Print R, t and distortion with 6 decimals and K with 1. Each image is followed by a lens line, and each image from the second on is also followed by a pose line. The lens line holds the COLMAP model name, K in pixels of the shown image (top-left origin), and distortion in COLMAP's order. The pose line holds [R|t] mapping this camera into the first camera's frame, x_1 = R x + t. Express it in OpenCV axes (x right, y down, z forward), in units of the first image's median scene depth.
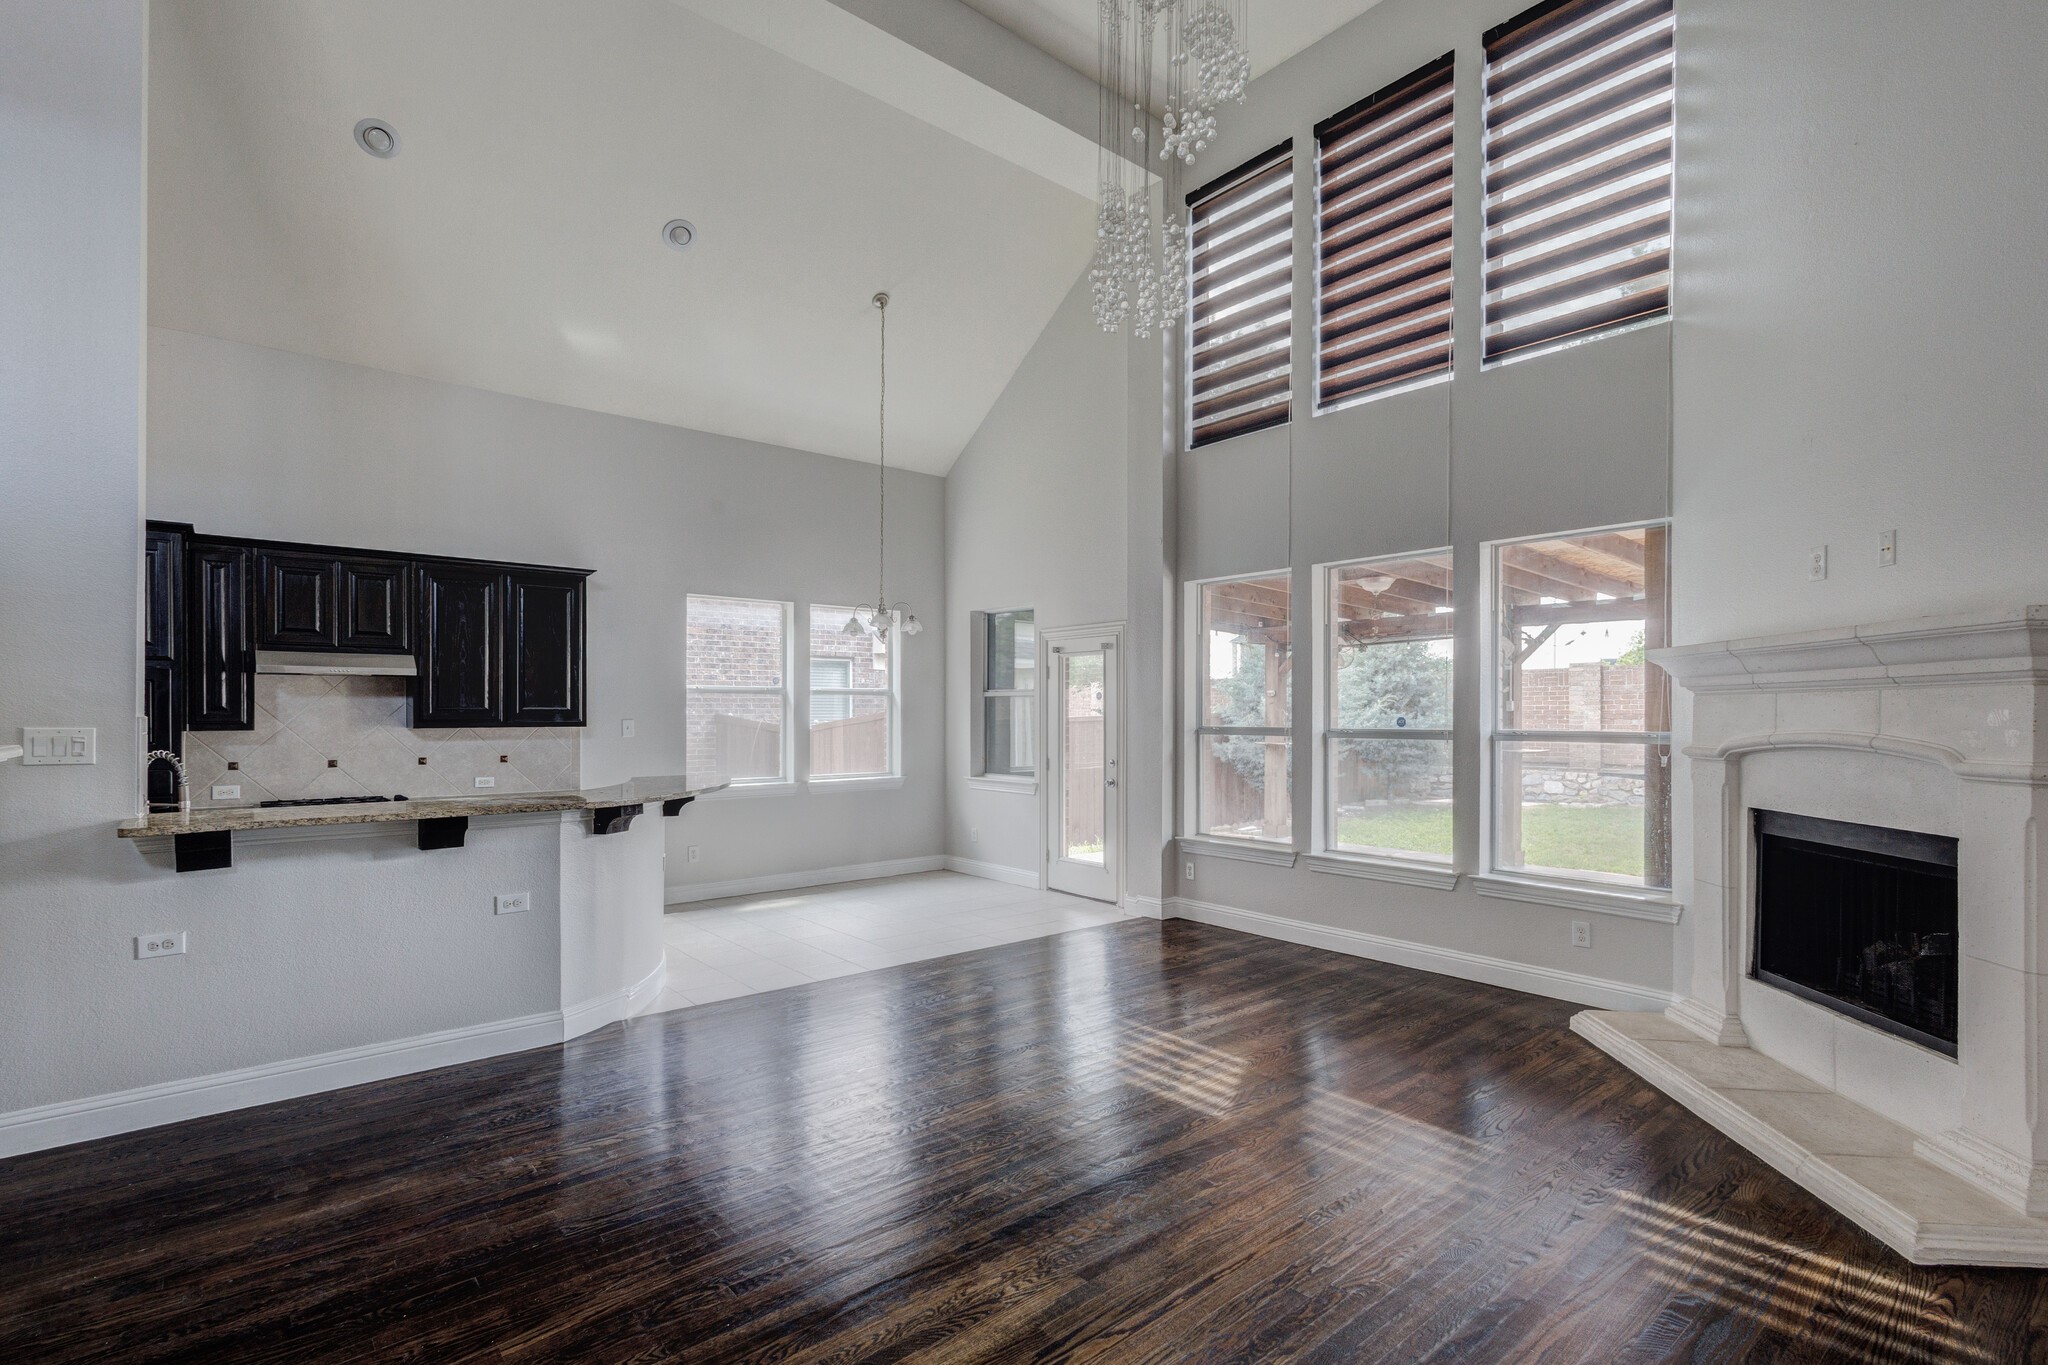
lens RADIAL K [[943.5, 0, 1047.8], [0, 943.5, 723.1], [0, 0, 1]] dist [-0.011577, -0.000207]
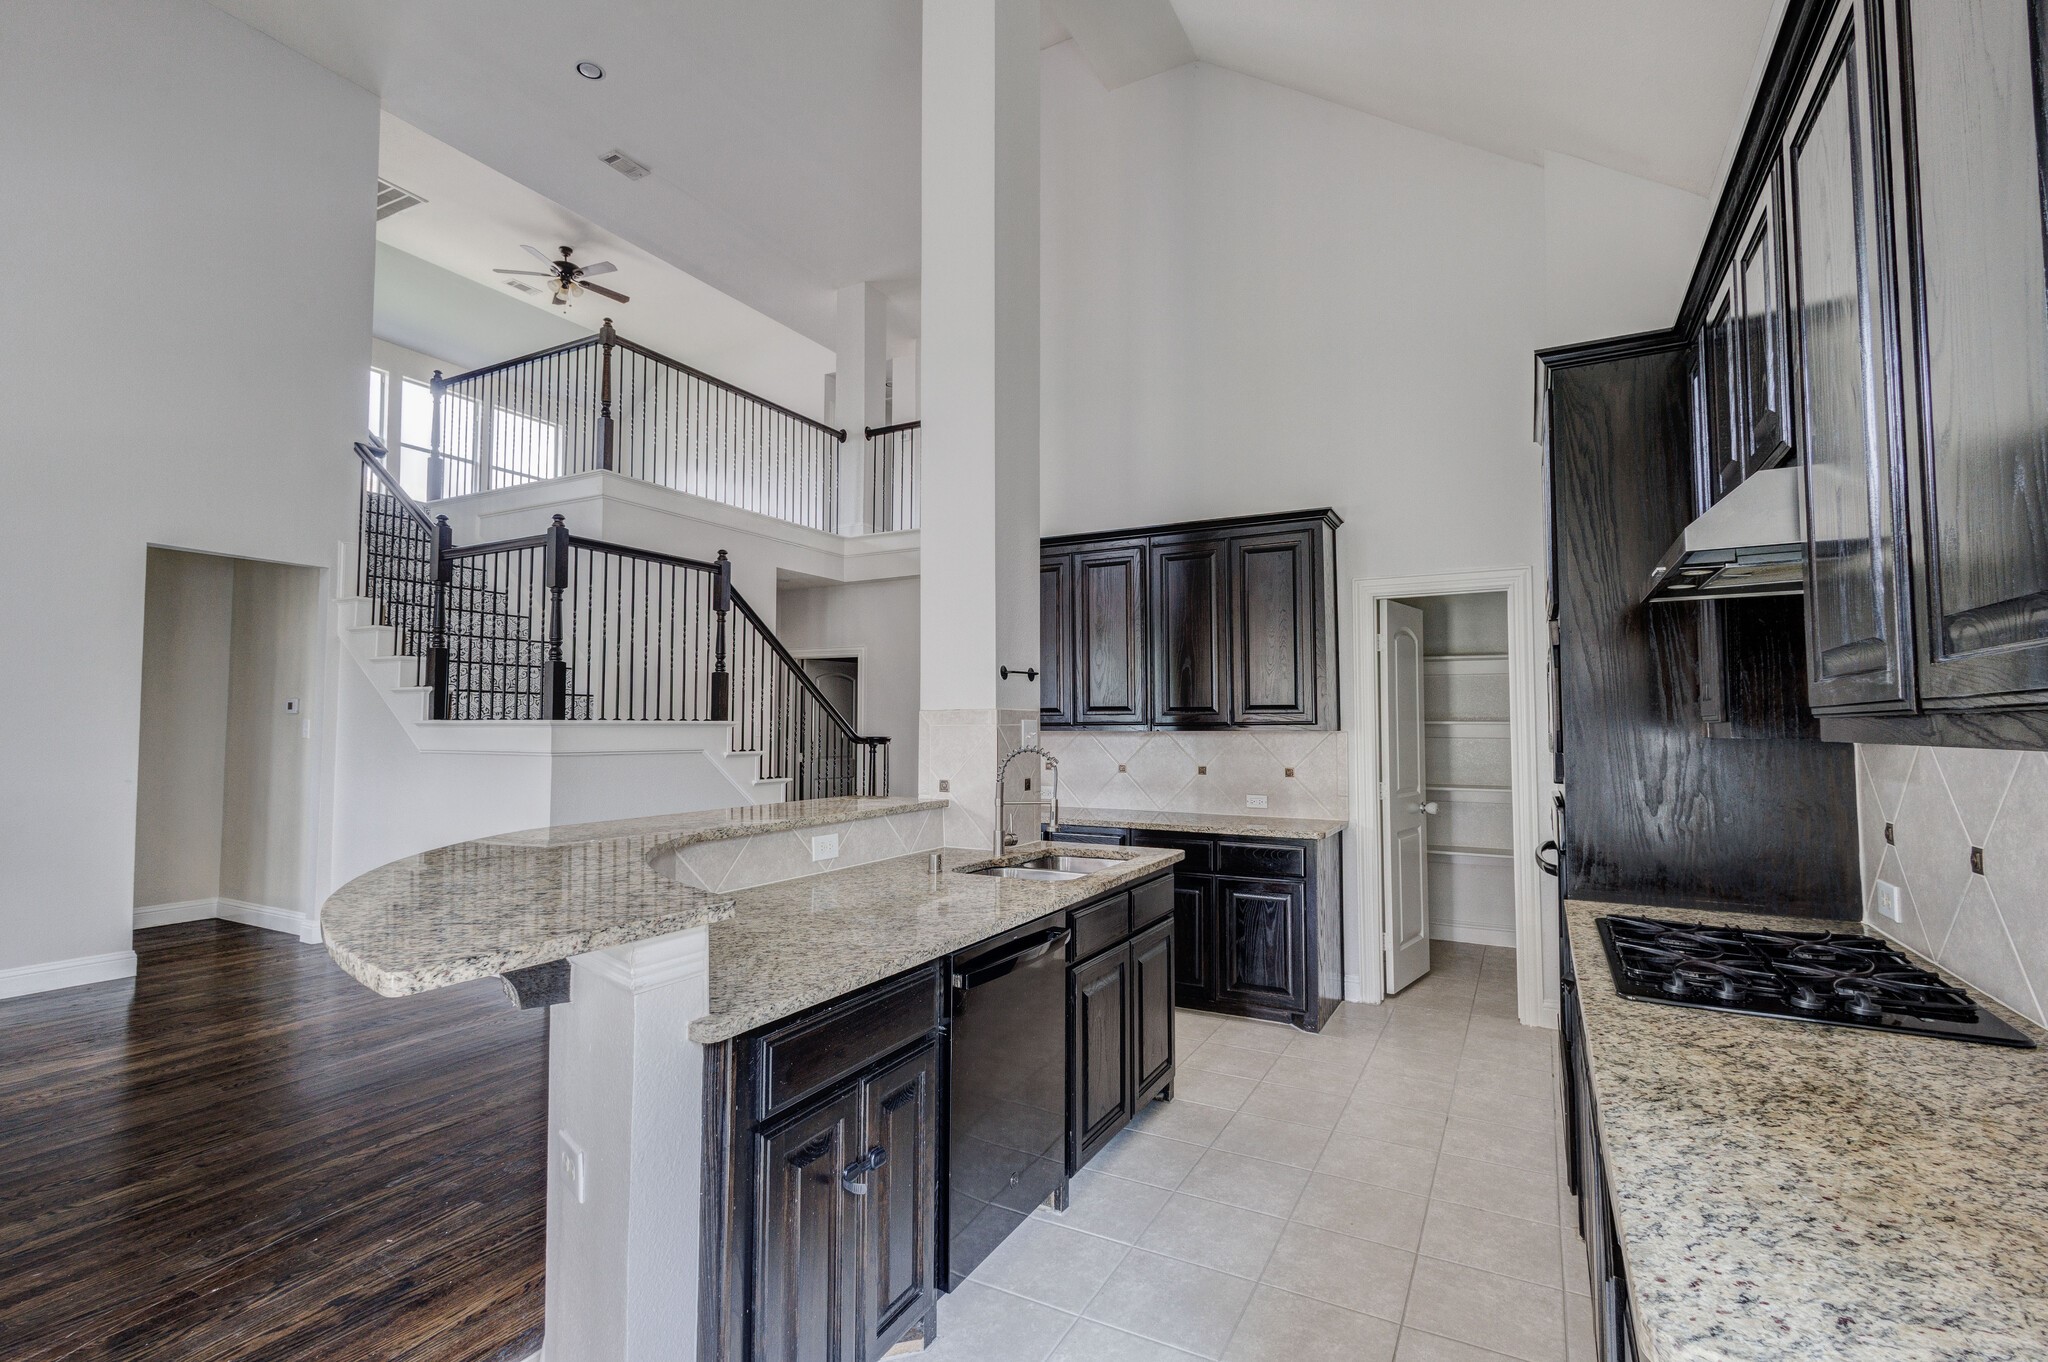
lens RADIAL K [[937.0, 0, 1025.7], [0, 937.0, 677.0], [0, 0, 1]] dist [0.007754, -0.000943]
pose [[-0.934081, -0.020974, -0.356444, -0.385228], [-0.006719, 0.999129, -0.041184, -0.000042], [0.356997, -0.036074, -0.933409, 1.182637]]
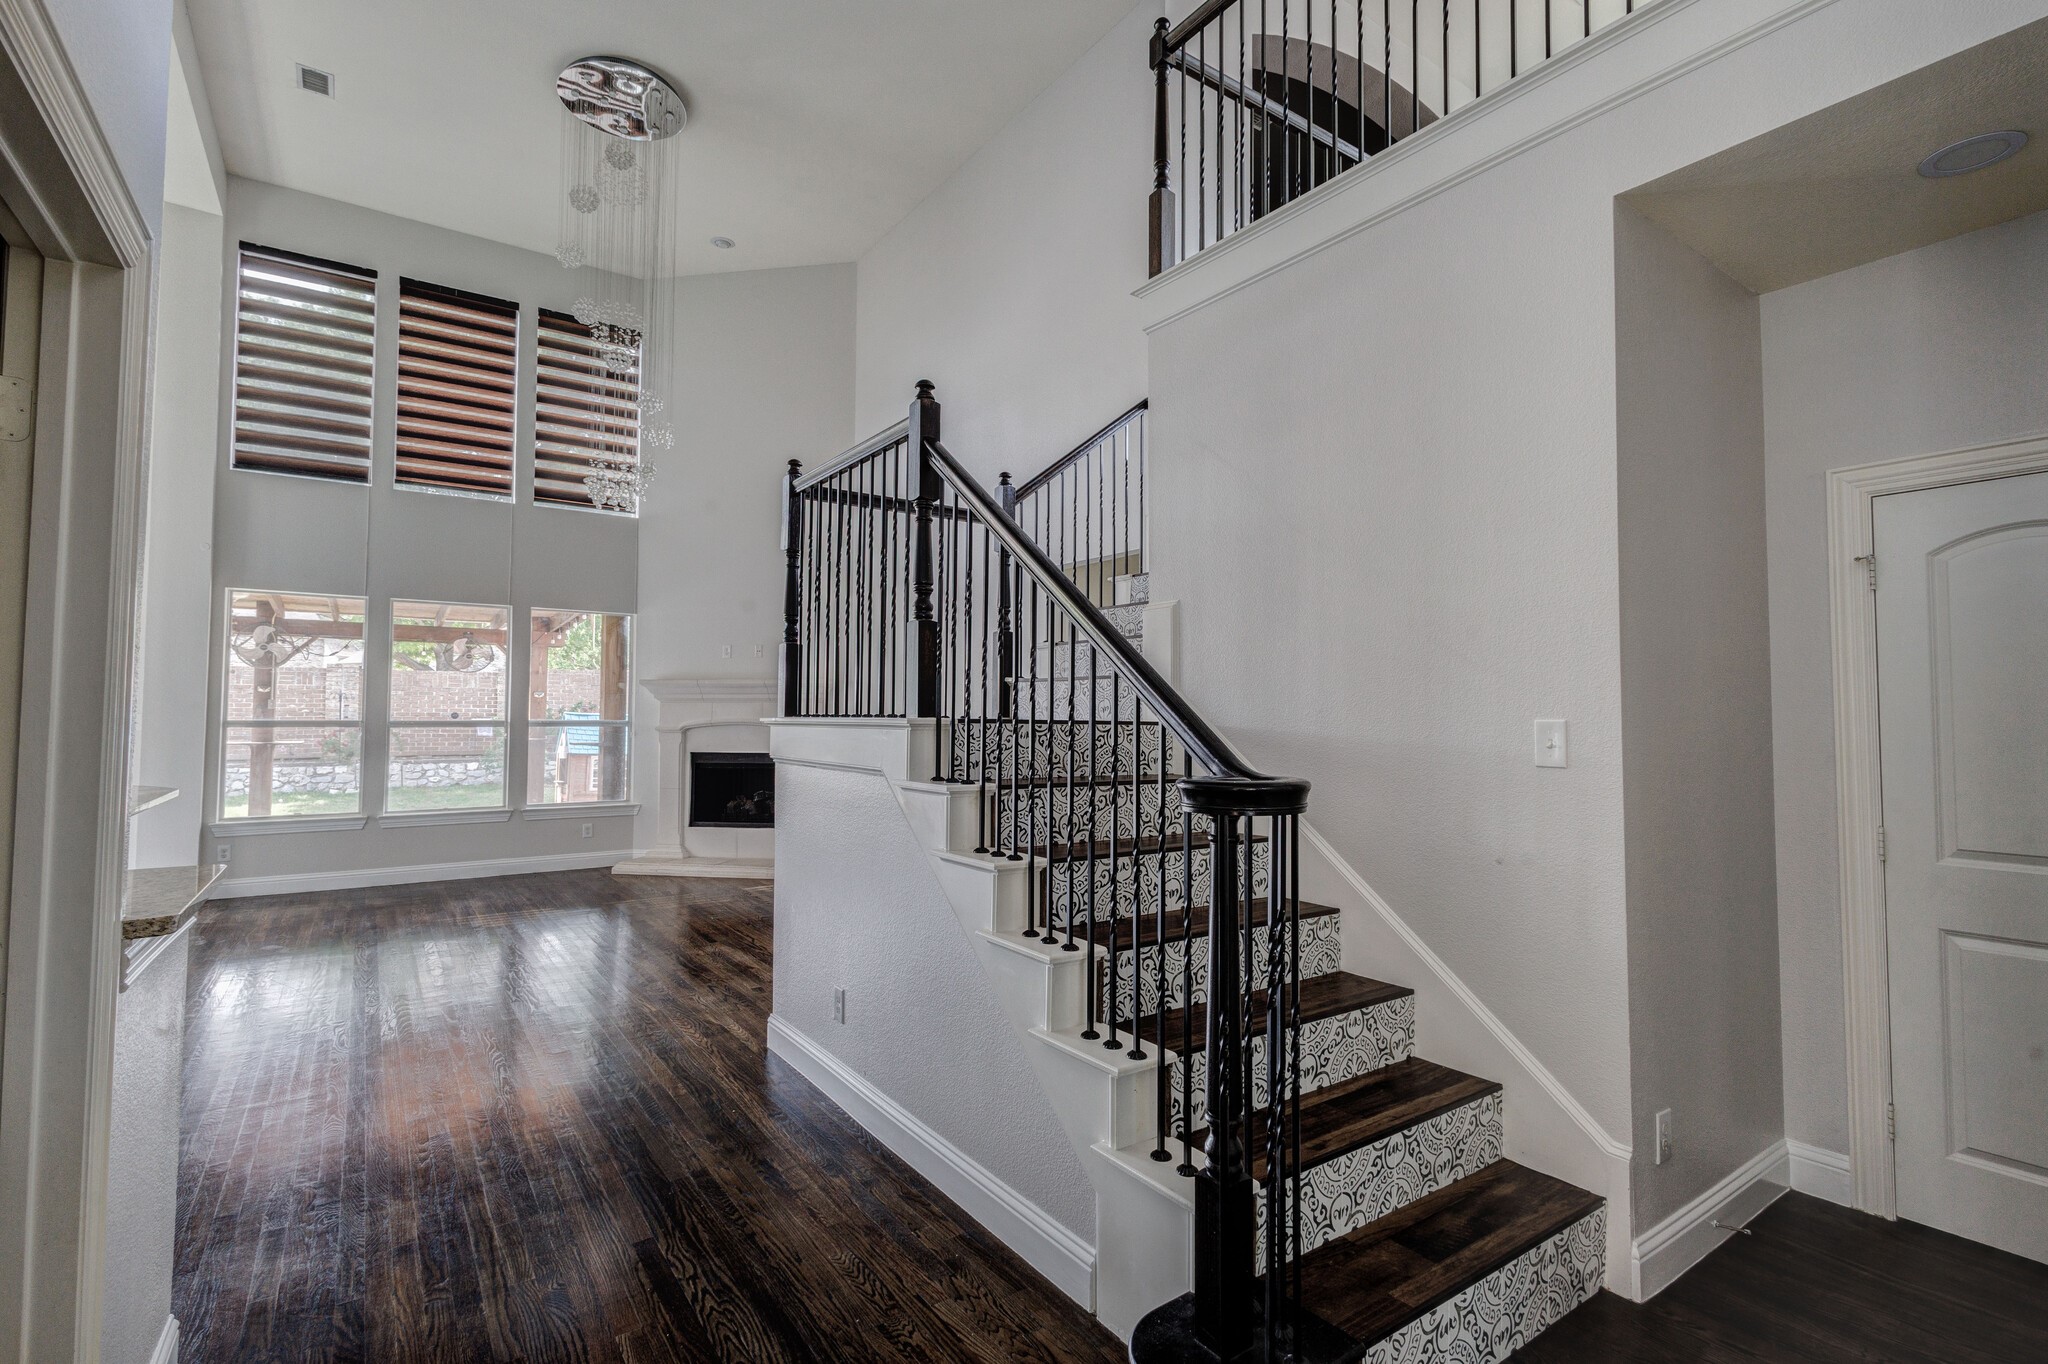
lens RADIAL K [[939.1, 0, 1029.4], [0, 939.1, 679.4], [0, 0, 1]] dist [0.000190, -0.000387]
pose [[0.095671, 0.040212, 0.994600, -0.964888], [0.006214, 0.999140, -0.040993, 0.007966], [-0.995394, 0.010102, 0.095339, -0.031799]]
